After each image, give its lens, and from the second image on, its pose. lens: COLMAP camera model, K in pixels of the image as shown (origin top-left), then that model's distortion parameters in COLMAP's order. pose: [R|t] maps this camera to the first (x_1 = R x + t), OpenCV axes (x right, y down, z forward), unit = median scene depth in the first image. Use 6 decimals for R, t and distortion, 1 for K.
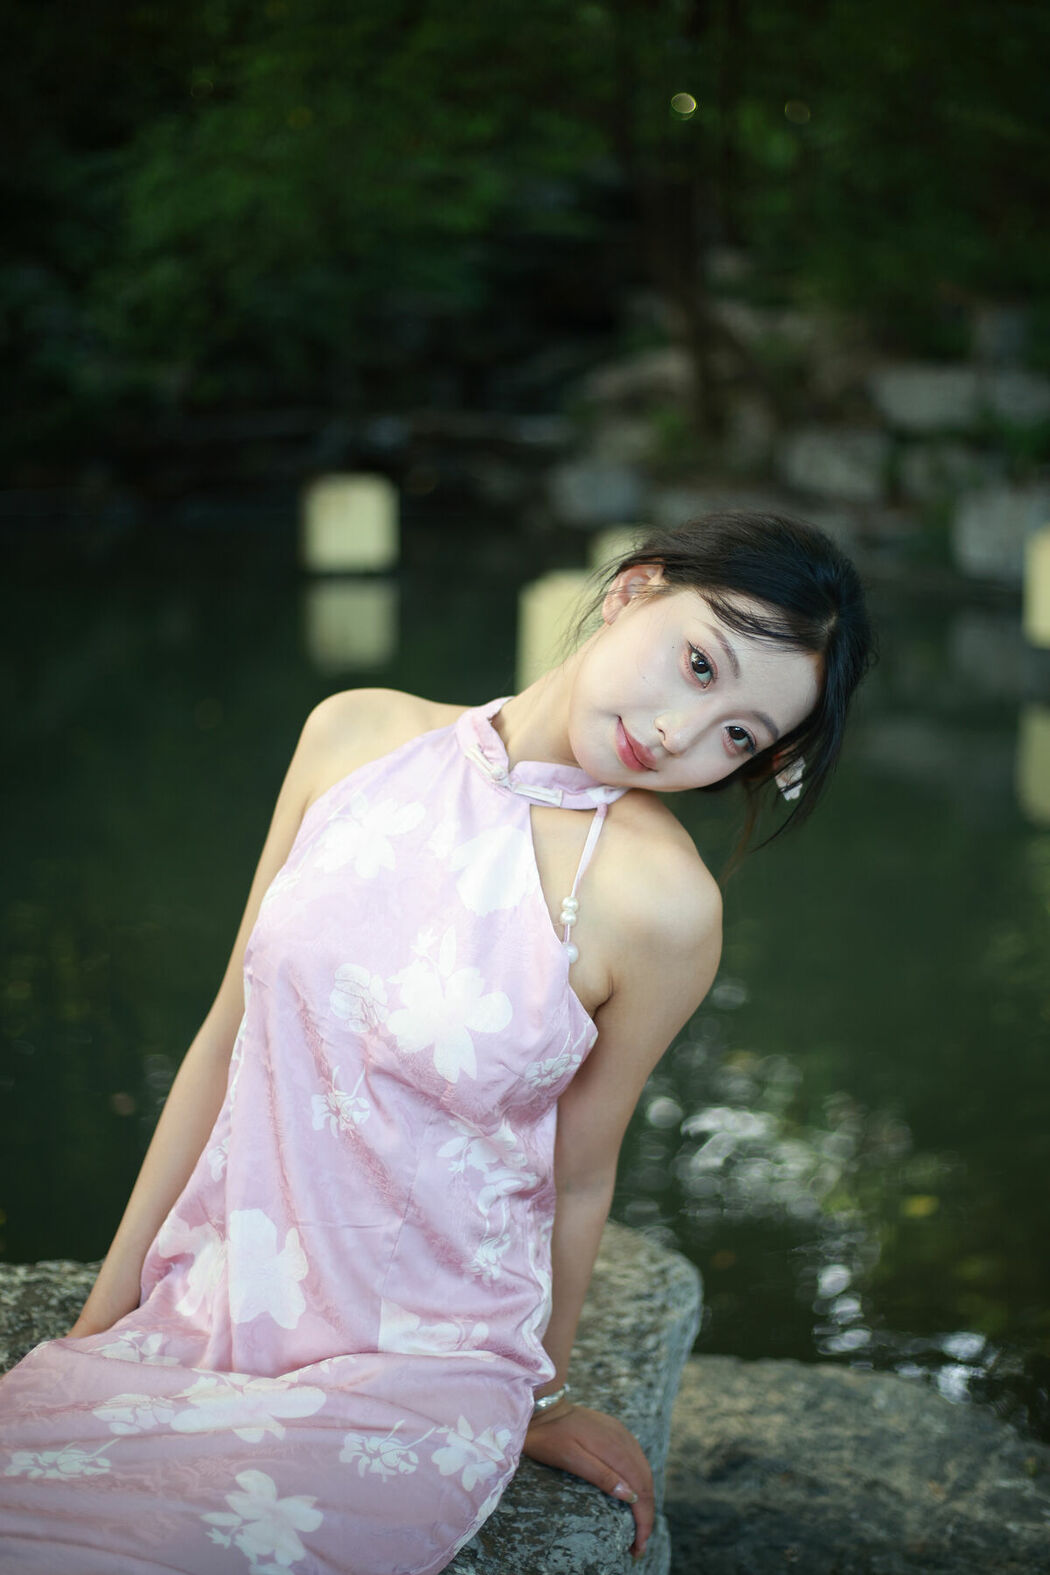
lens RADIAL K [[2317.1, 0, 549.6], [0, 2317.1, 791.4], [0, 0, 1]] dist [-0.110176, -0.081210]
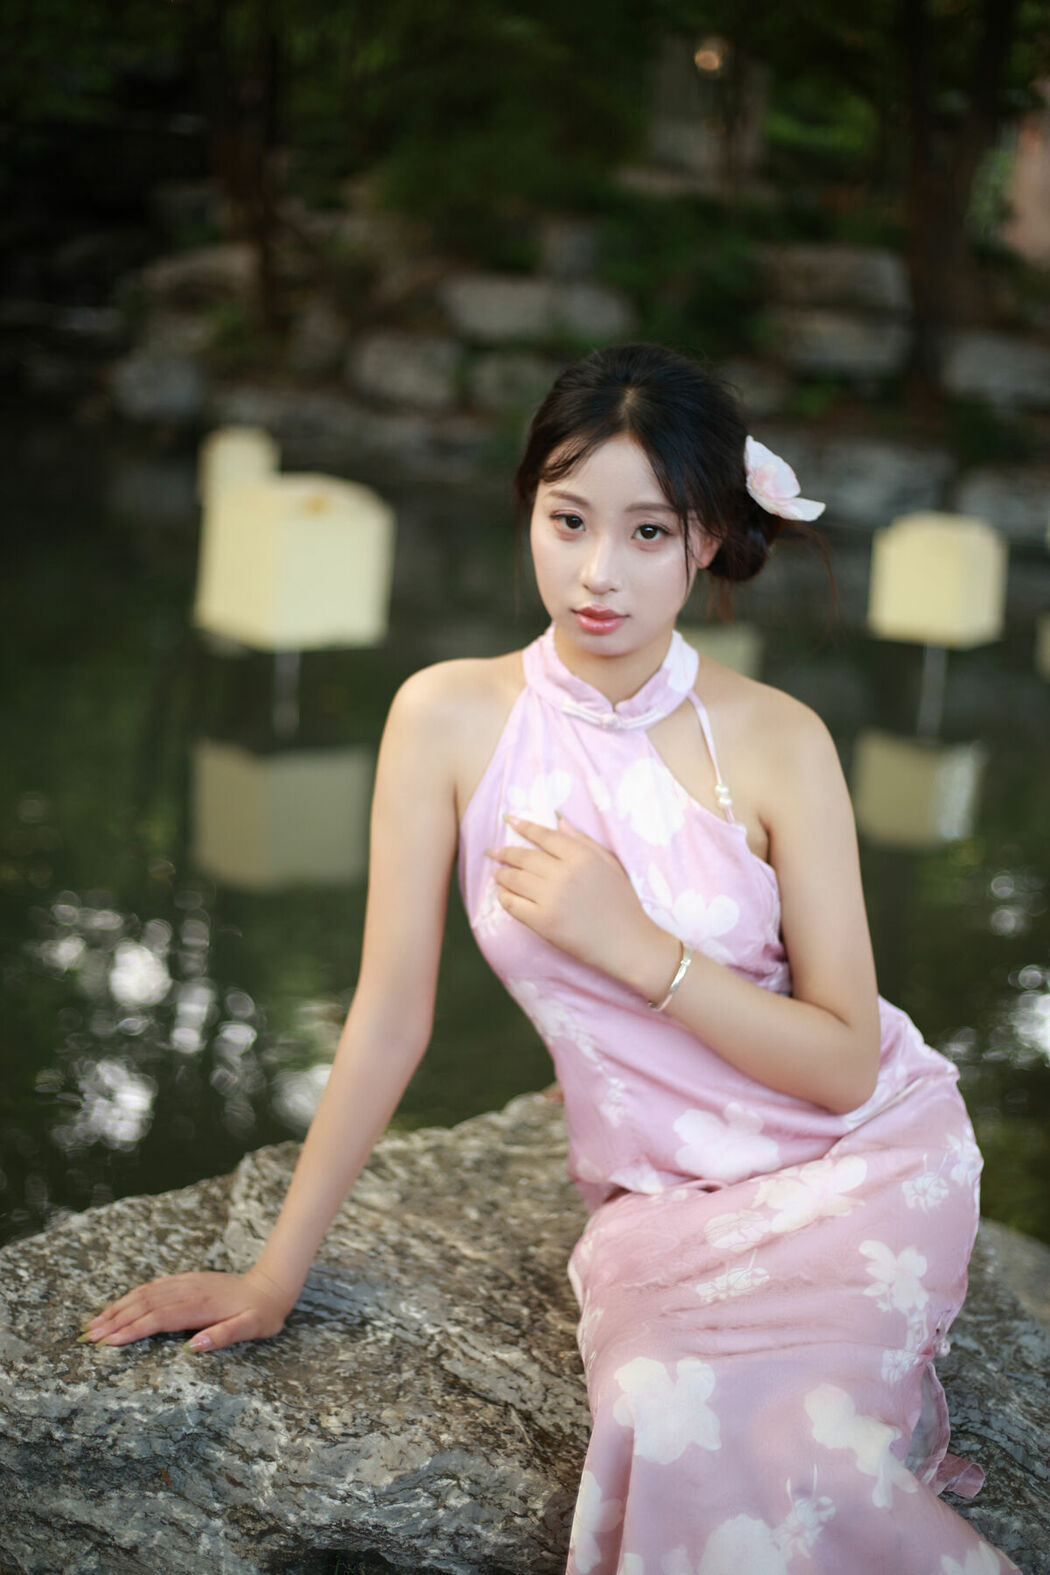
lens RADIAL K [[2306.3, 0, 533.0], [0, 2306.3, 788.7], [0, 0, 1]] dist [-0.116348, -0.027070]
pose [[0.974276, 0.009029, 0.225176, -0.351127], [-0.019049, 0.998921, 0.042365, -0.003659], [-0.224550, -0.045564, 0.973397, -0.058729]]
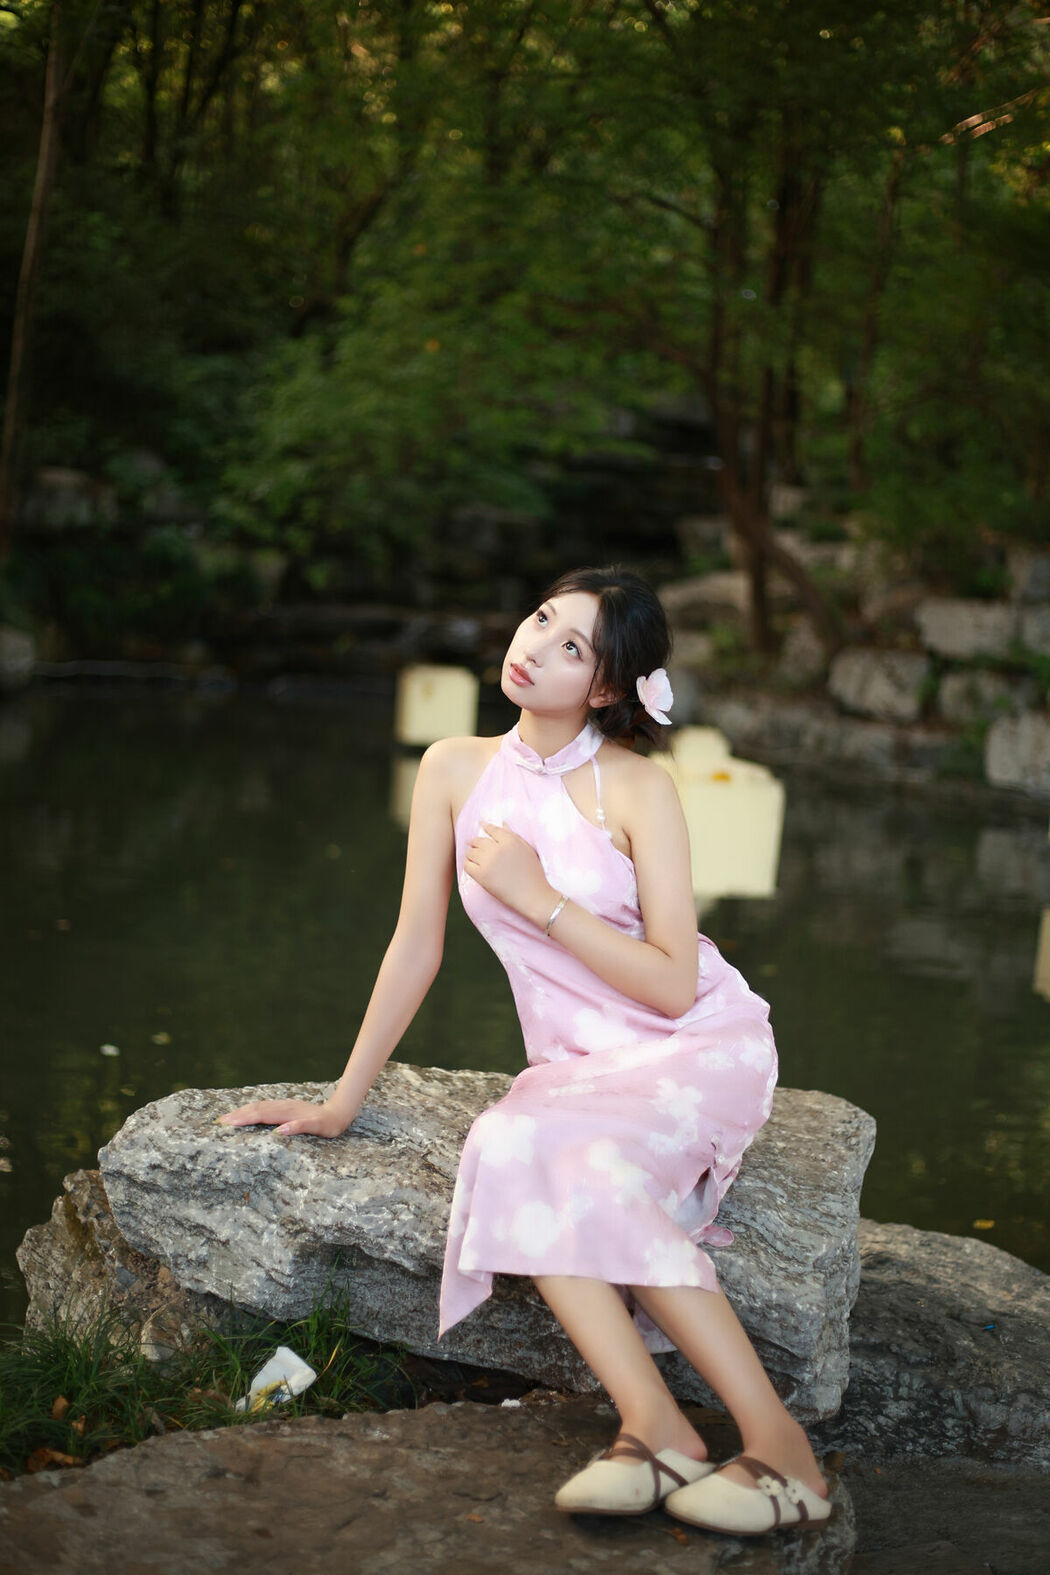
lens RADIAL K [[2266.5, 0, 531.0], [0, 2266.5, 786.0], [0, 0, 1]] dist [-0.102988, -0.052701]
pose [[0.997511, 0.068502, -0.016704, -0.149975], [-0.069740, 0.993438, -0.090644, 0.122691], [0.010385, 0.091583, 0.995743, -0.548923]]
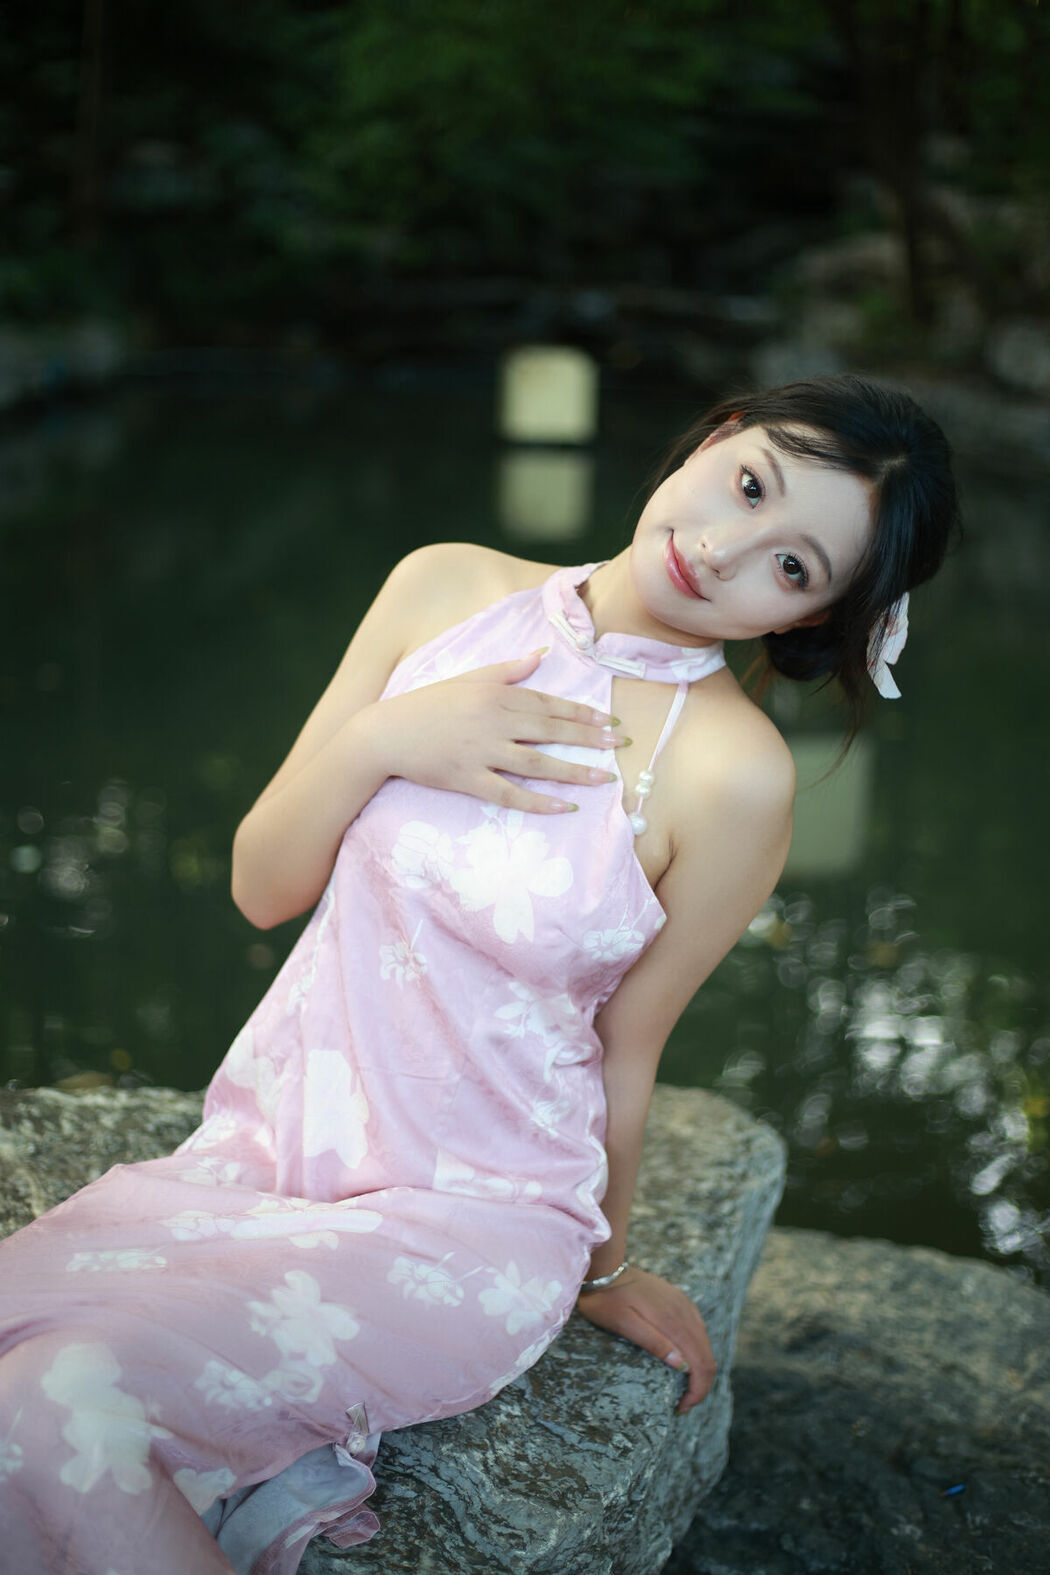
lens RADIAL K [[2316.9, 0, 518.7], [0, 2316.9, 783.1], [0, 0, 1]] dist [-0.108442, -0.062767]
pose [[0.993846, 0.058818, -0.093866, 0.031008], [-0.054121, 0.997188, 0.051828, 0.003328], [0.096650, -0.046429, 0.994235, -0.012561]]
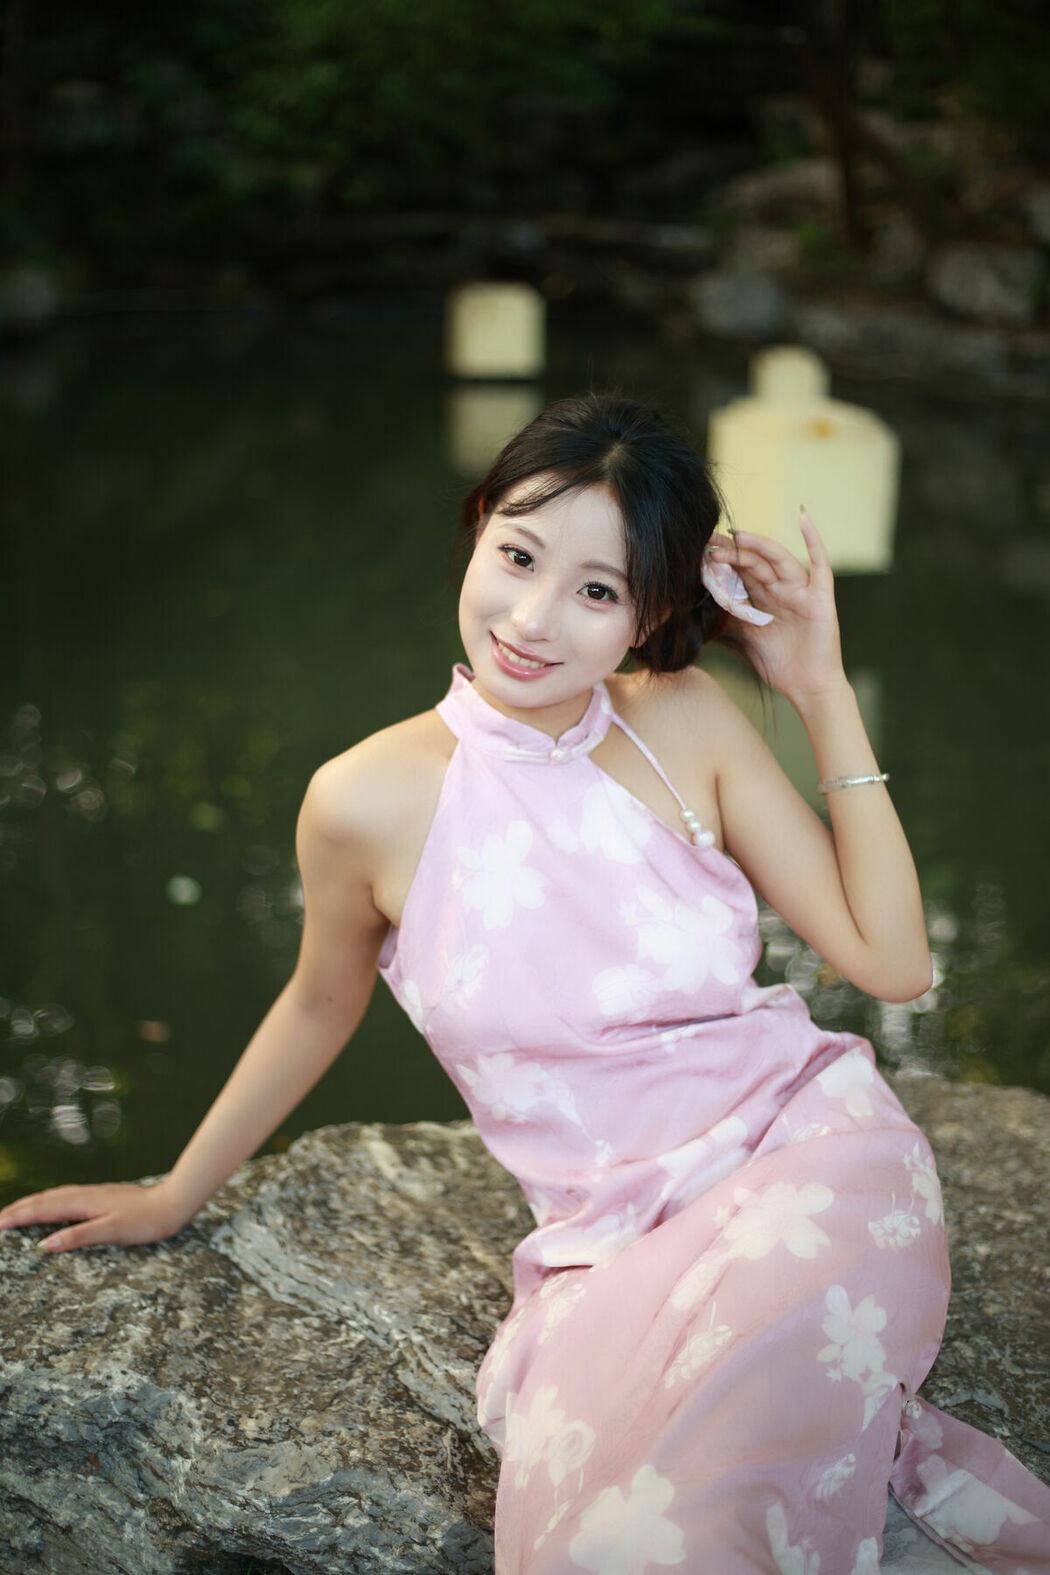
lens RADIAL K [[2306.3, 0, 533.0], [0, 2306.3, 788.7], [0, 0, 1]] dist [-0.116348, -0.027070]
pose [[0.998528, 0.030562, -0.044802, -0.142432], [-0.026617, 0.995927, 0.086150, -0.030768], [0.047253, -0.084831, 0.995274, -0.034787]]
